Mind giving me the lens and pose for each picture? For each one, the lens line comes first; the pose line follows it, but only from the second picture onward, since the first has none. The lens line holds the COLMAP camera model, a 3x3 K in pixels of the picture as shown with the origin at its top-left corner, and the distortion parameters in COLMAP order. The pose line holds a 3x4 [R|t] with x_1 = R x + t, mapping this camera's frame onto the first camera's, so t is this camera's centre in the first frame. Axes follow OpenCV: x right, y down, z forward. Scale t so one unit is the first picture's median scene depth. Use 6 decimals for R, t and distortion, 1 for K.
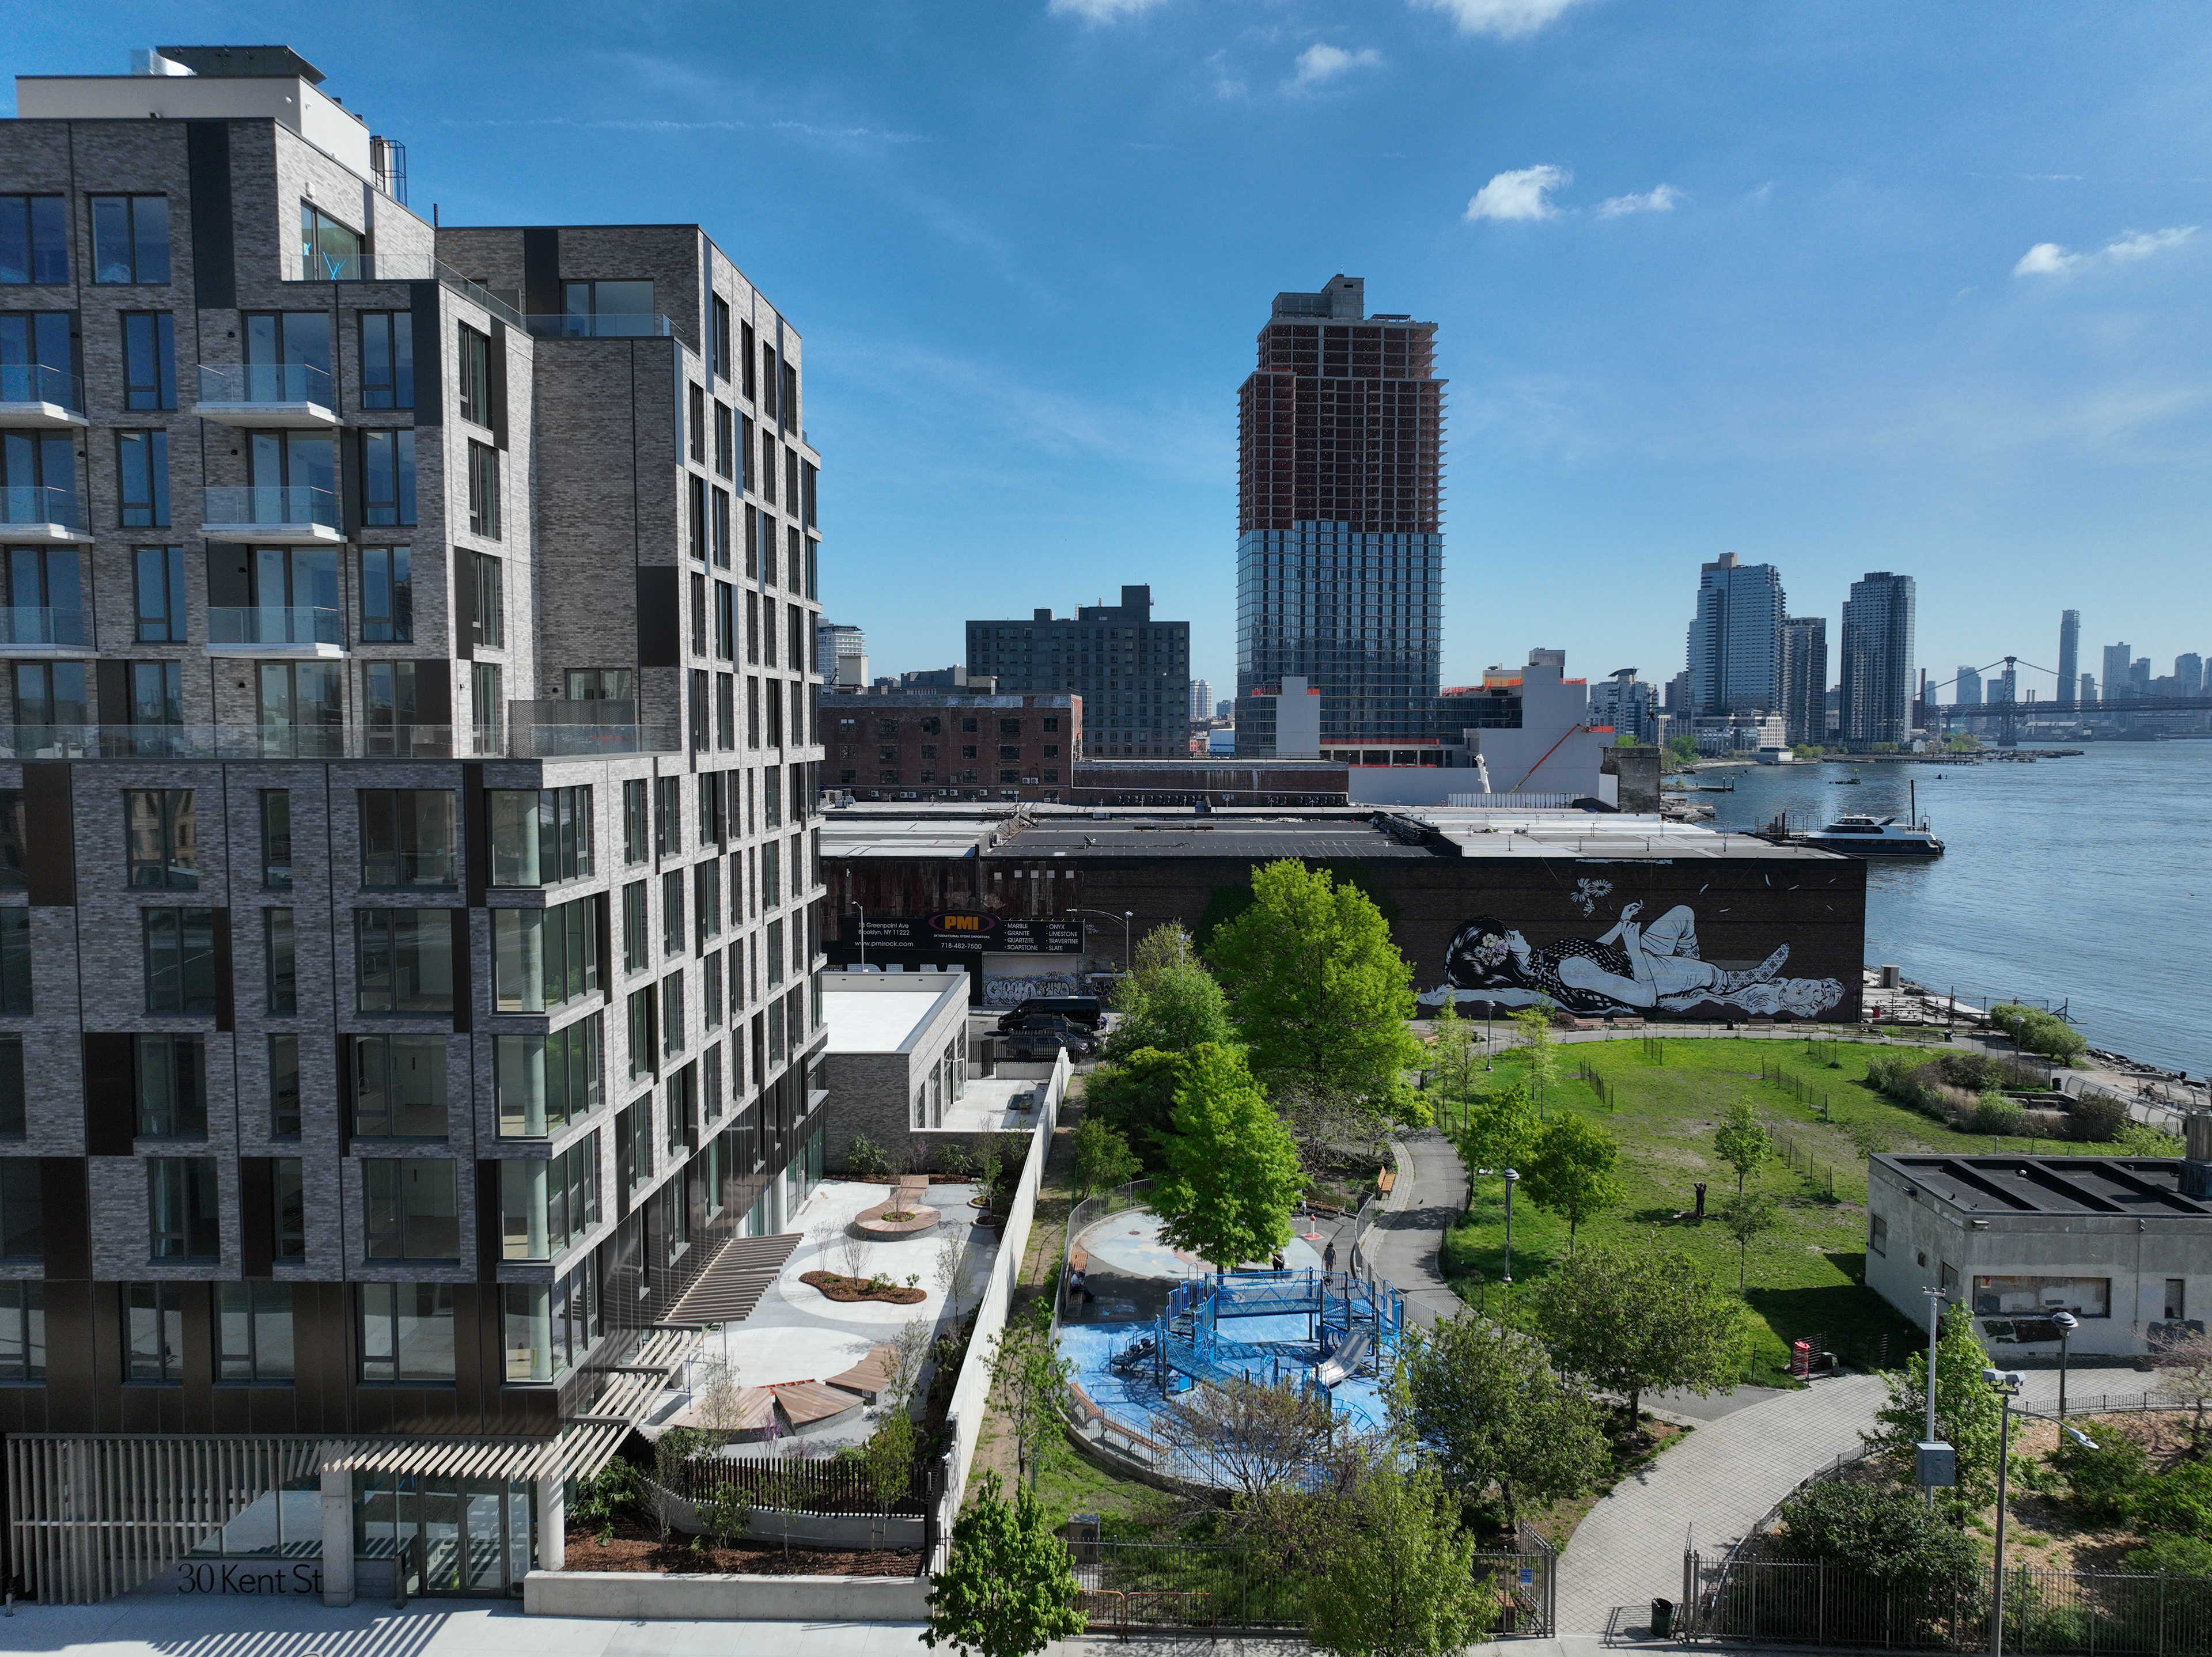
lens RADIAL K [[1551.4, 0, 1106.1], [0, 1551.4, 828.7], [0, 0, 1]] dist [0.000080, 0.019368]
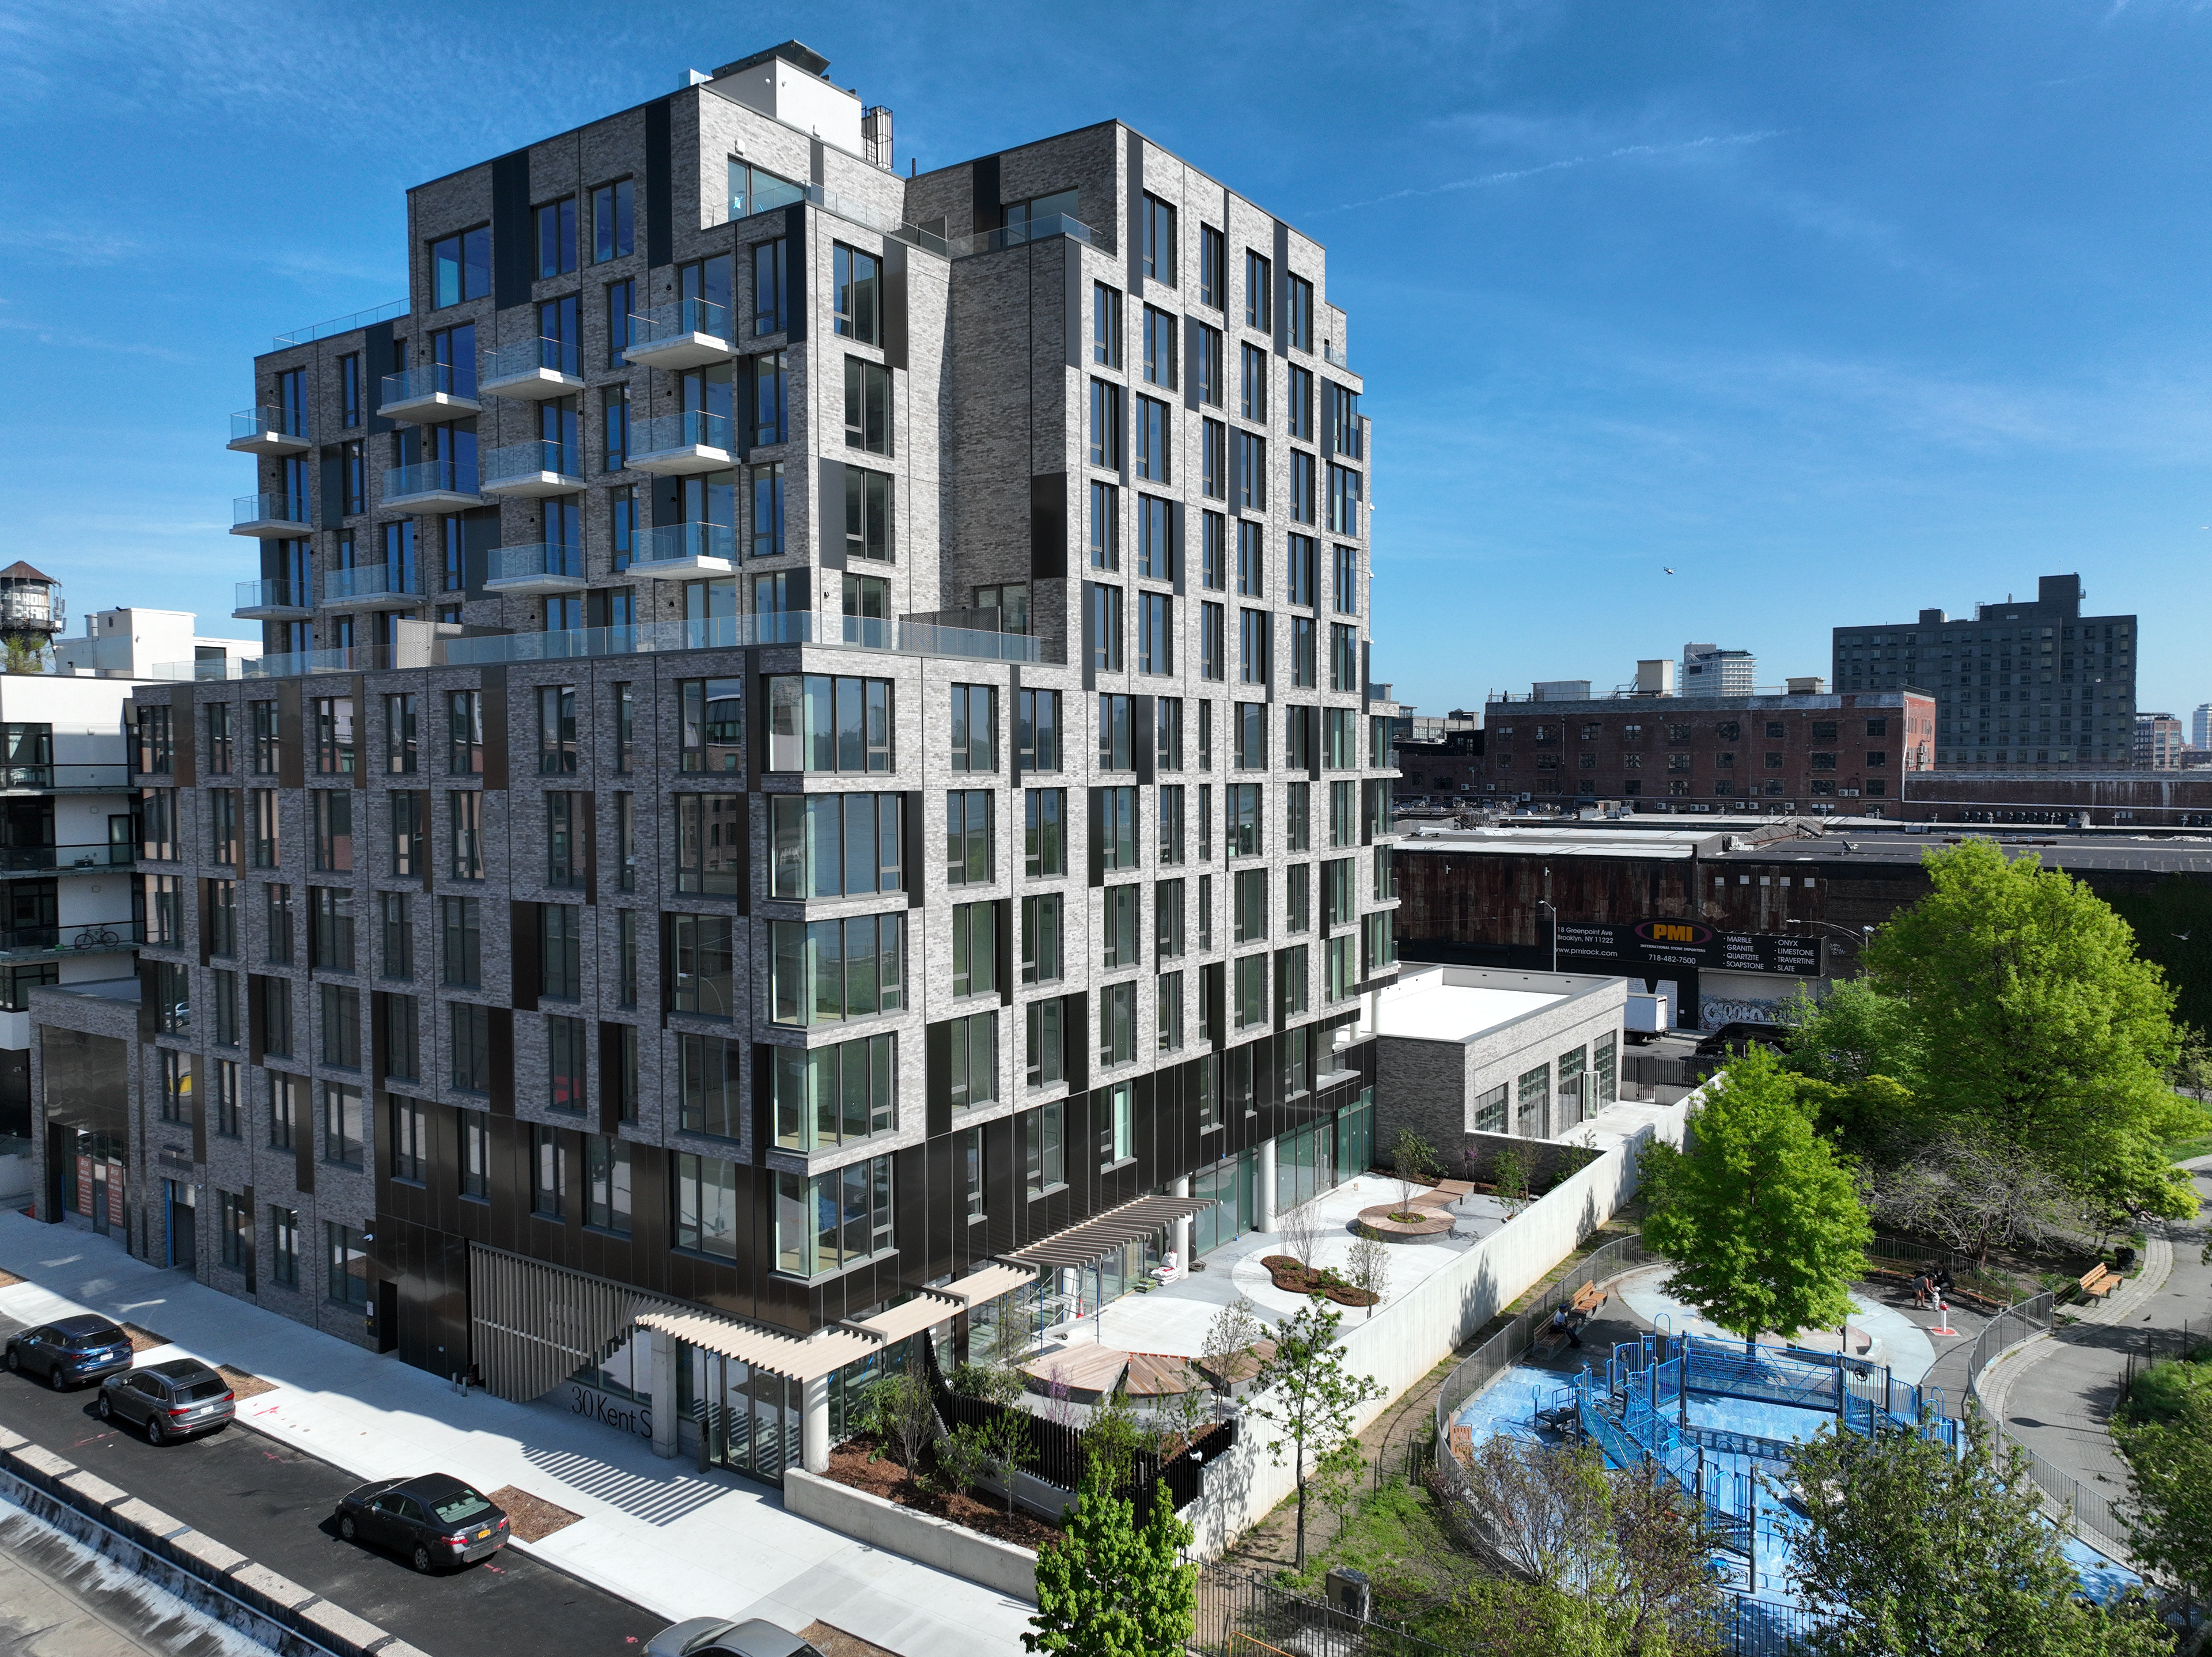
lens RADIAL K [[1551.4, 0, 1107.0], [0, 1551.4, 828.9], [0, 0, 1]] dist [0.000080, 0.019368]
pose [[0.846491, 0.019068, -0.532062, 0.248026], [-0.032218, 0.999362, -0.015443, 0.062443], [0.531427, 0.030214, 0.846565, 0.200205]]
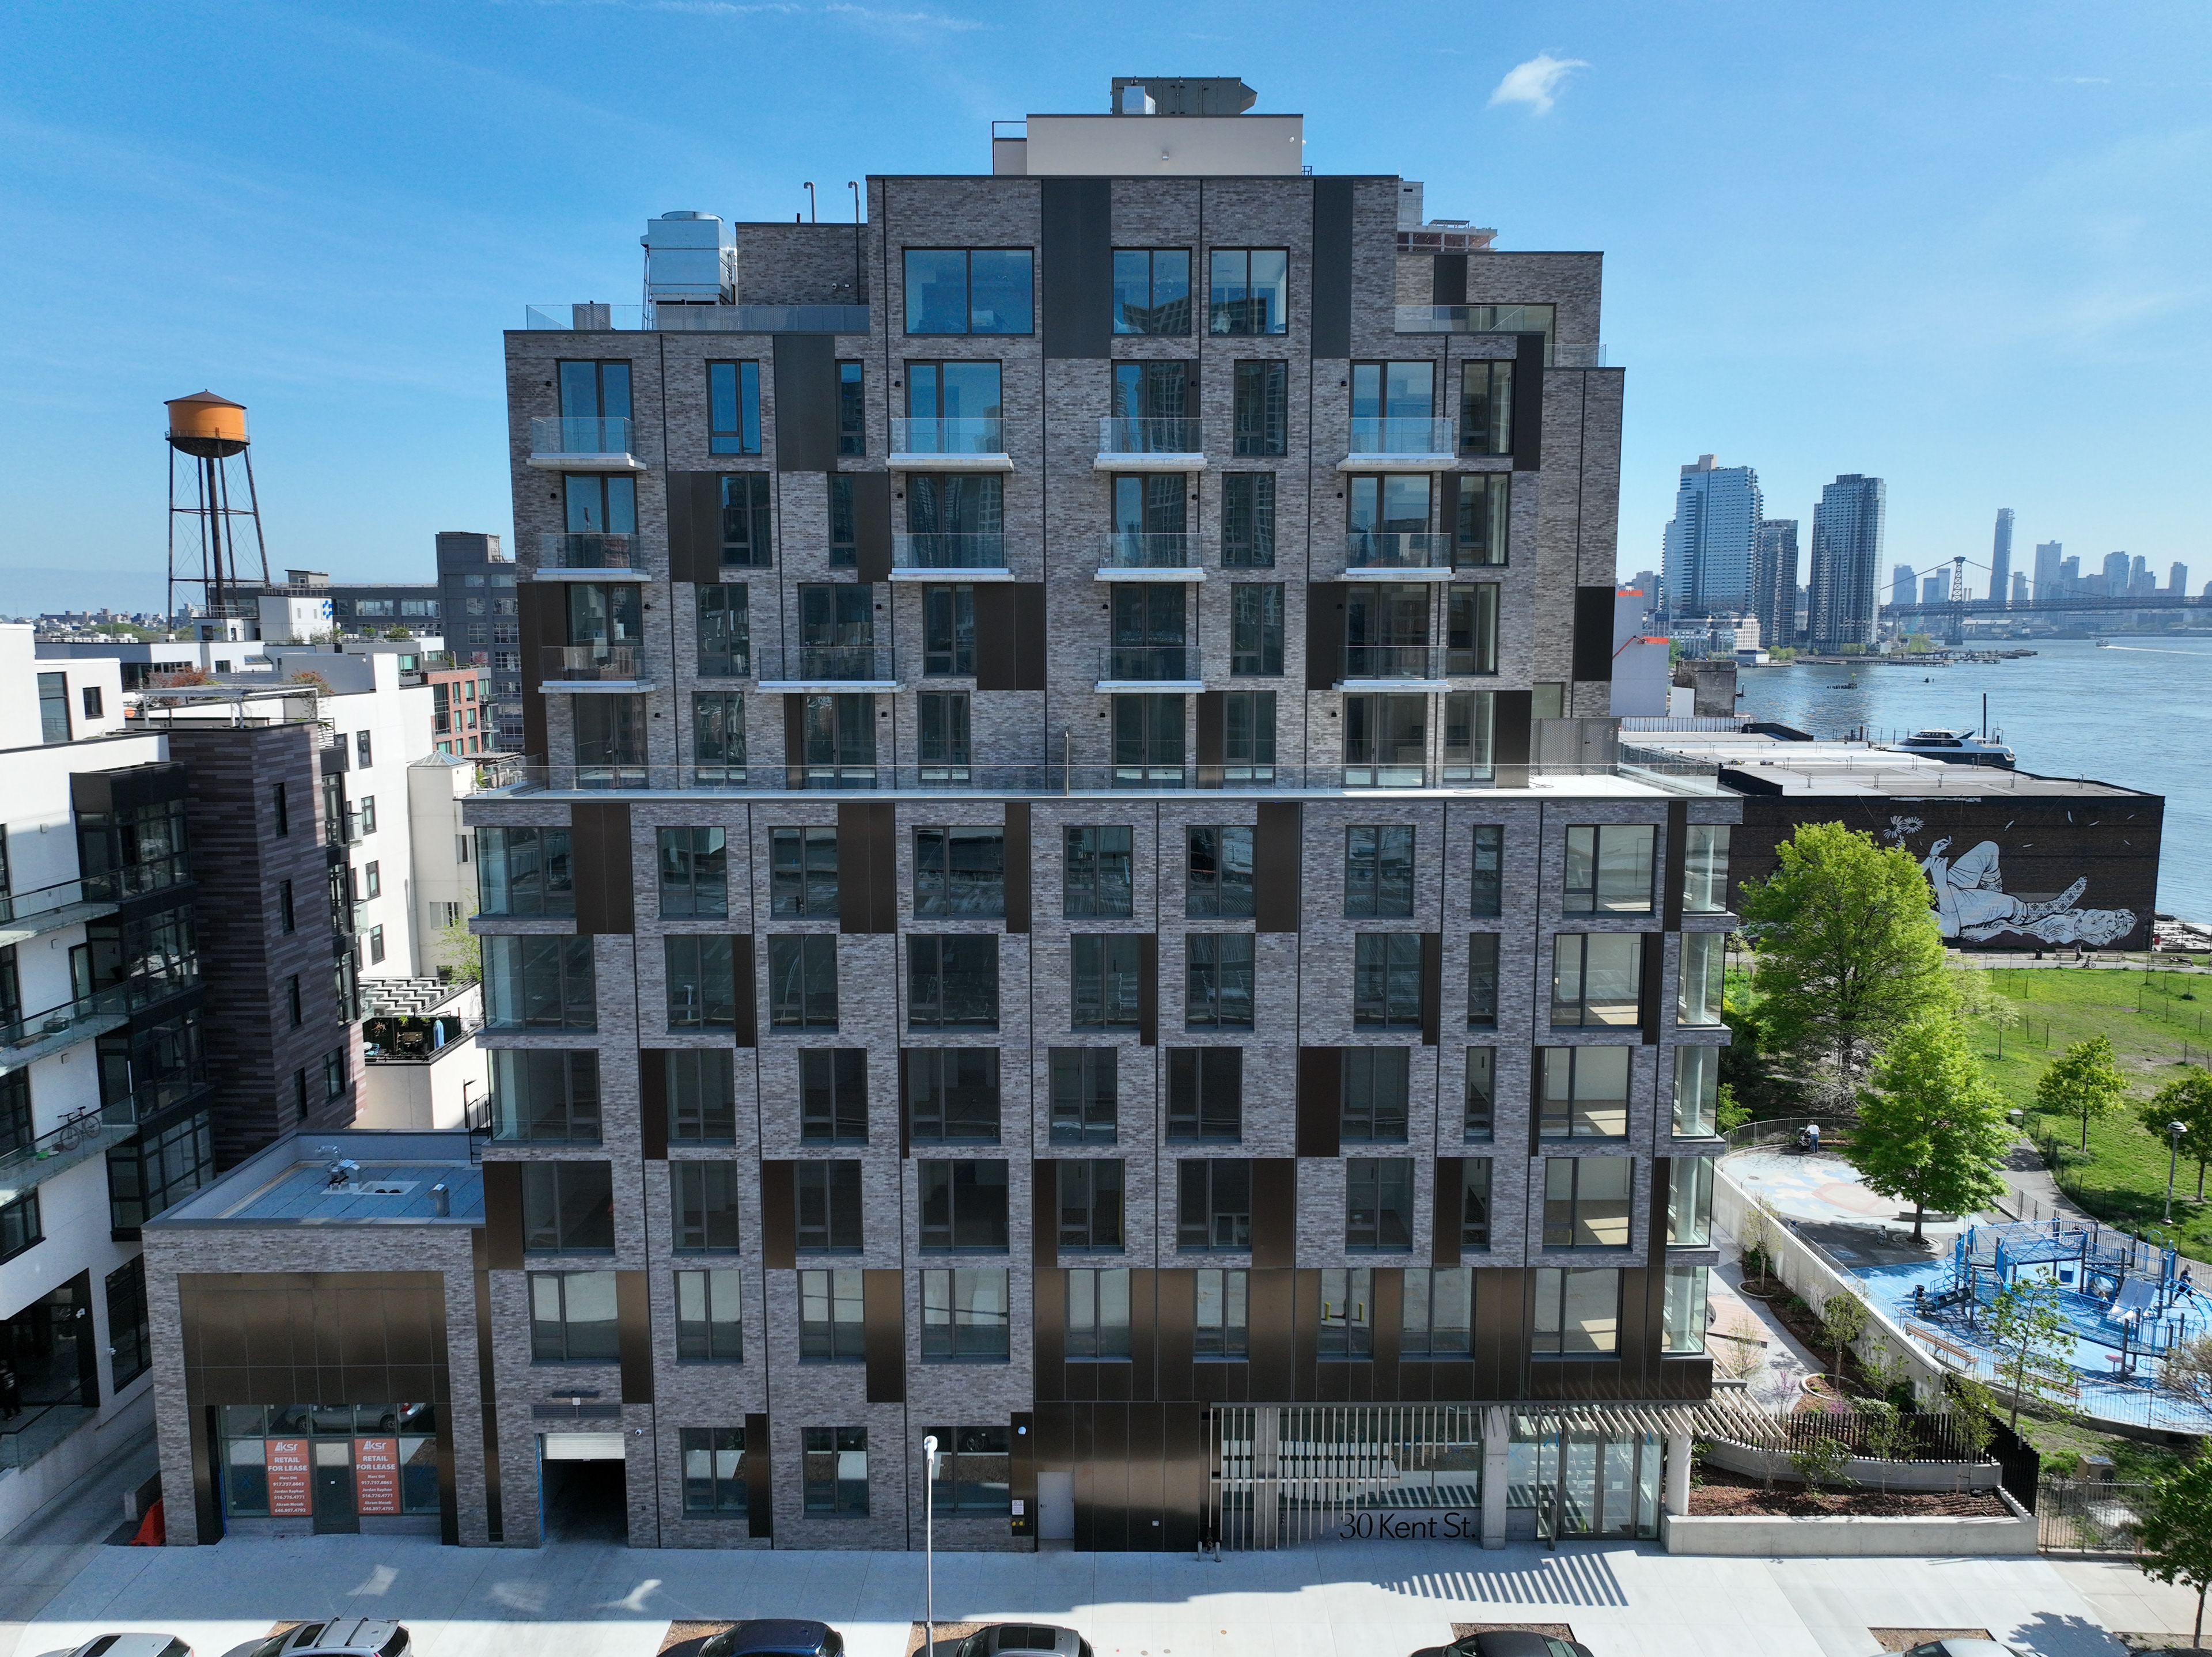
lens RADIAL K [[1551.4, 0, 1113.7], [0, 1551.4, 829.2], [0, 0, 1]] dist [0.000080, 0.019368]
pose [[0.999098, -0.005935, 0.042056, -0.635724], [0.003157, 0.997827, 0.065808, -0.071247], [-0.042355, -0.065616, 0.996946, -0.051830]]
